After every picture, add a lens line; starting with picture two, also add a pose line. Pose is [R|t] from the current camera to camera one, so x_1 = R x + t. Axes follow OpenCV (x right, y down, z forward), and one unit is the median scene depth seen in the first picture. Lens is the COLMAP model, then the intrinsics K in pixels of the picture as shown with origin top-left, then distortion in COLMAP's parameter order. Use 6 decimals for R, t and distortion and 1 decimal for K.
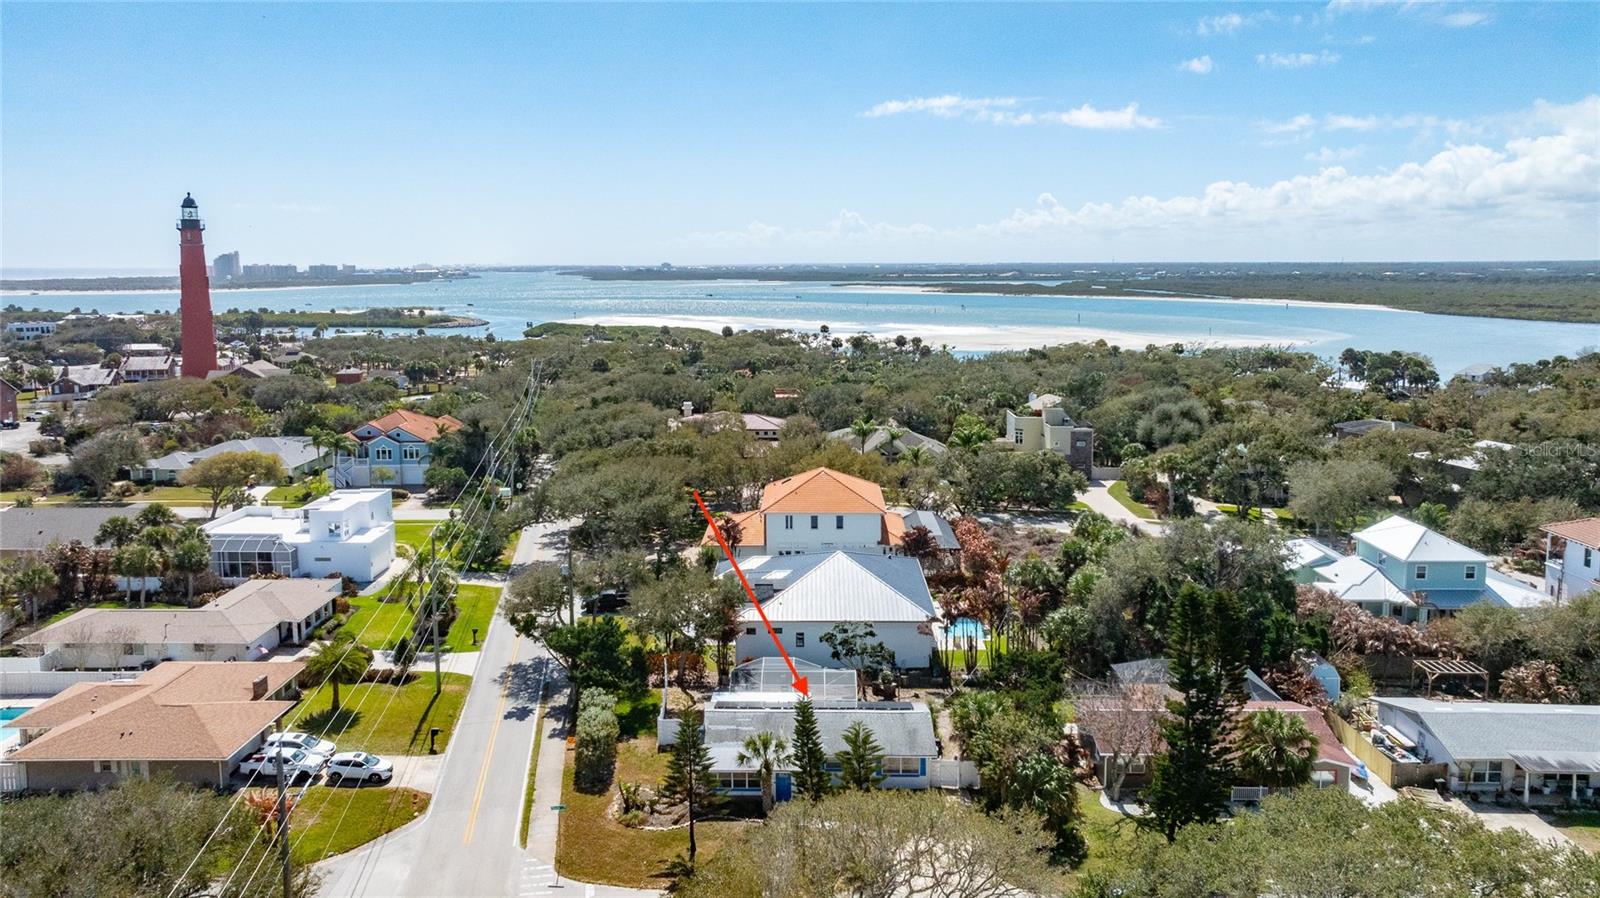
lens RADIAL K [[1144.4, 0, 790.3], [0, 1144.4, 370.7], [0, 0, 1]] dist [-0.005777, 0.007444]
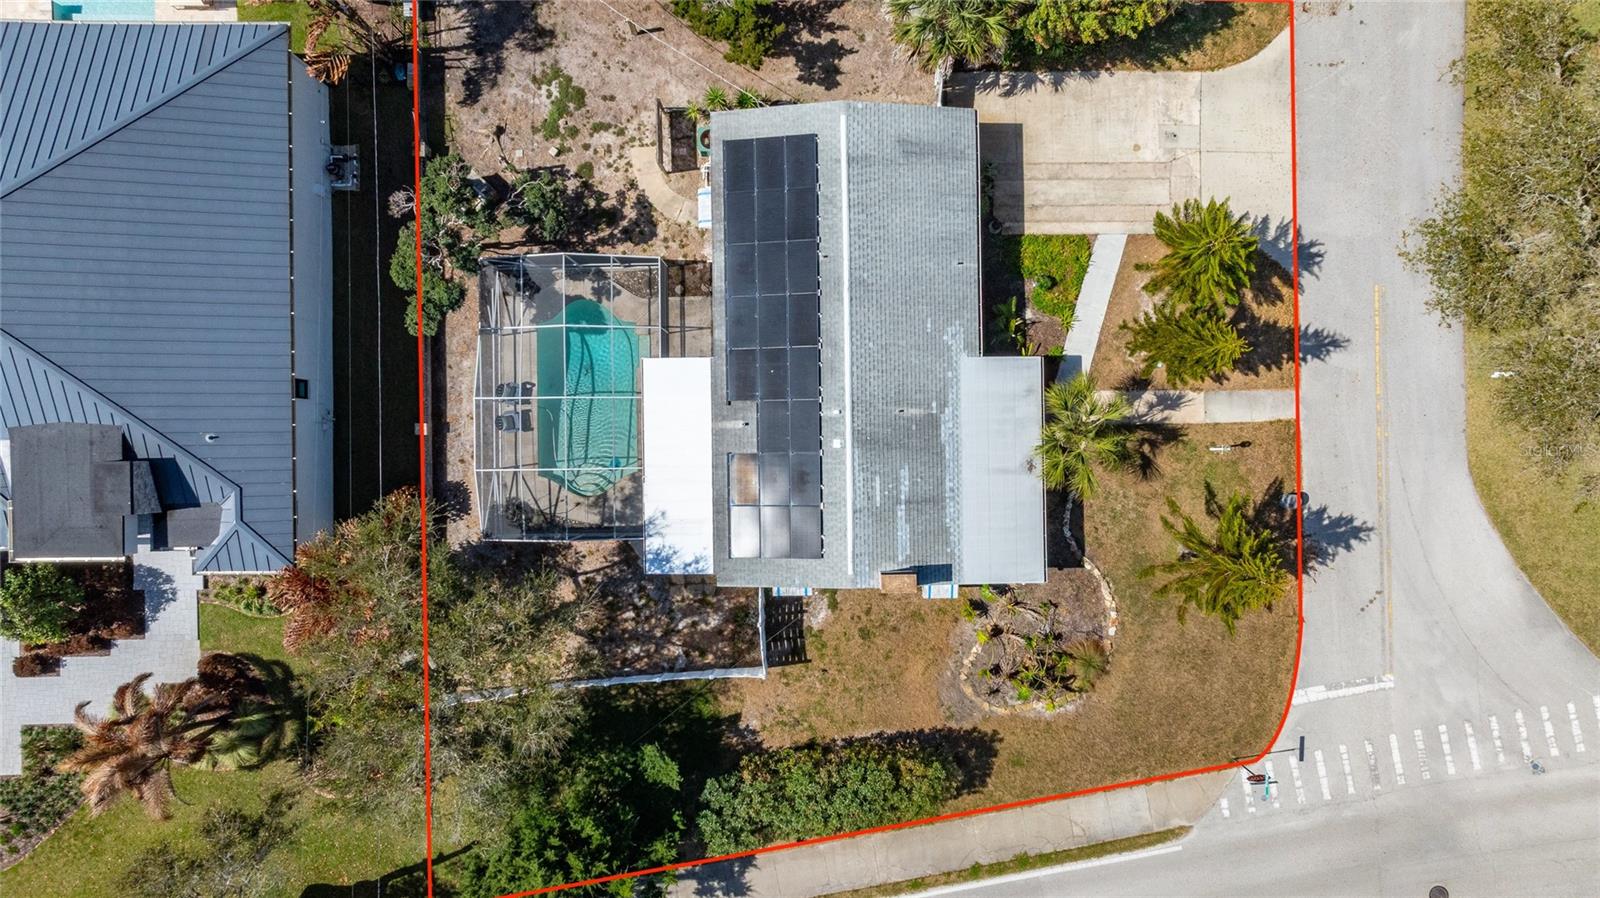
lens RADIAL K [[1137.5, 0, 810.2], [0, 1137.5, 453.2], [0, 0, 1]] dist [-0.006926, 0.006914]
pose [[-0.032842, -0.999407, 0.010339, -0.020273], [0.094611, 0.007189, 0.995488, -0.121468], [-0.994972, 0.033672, 0.094319, 0.684420]]
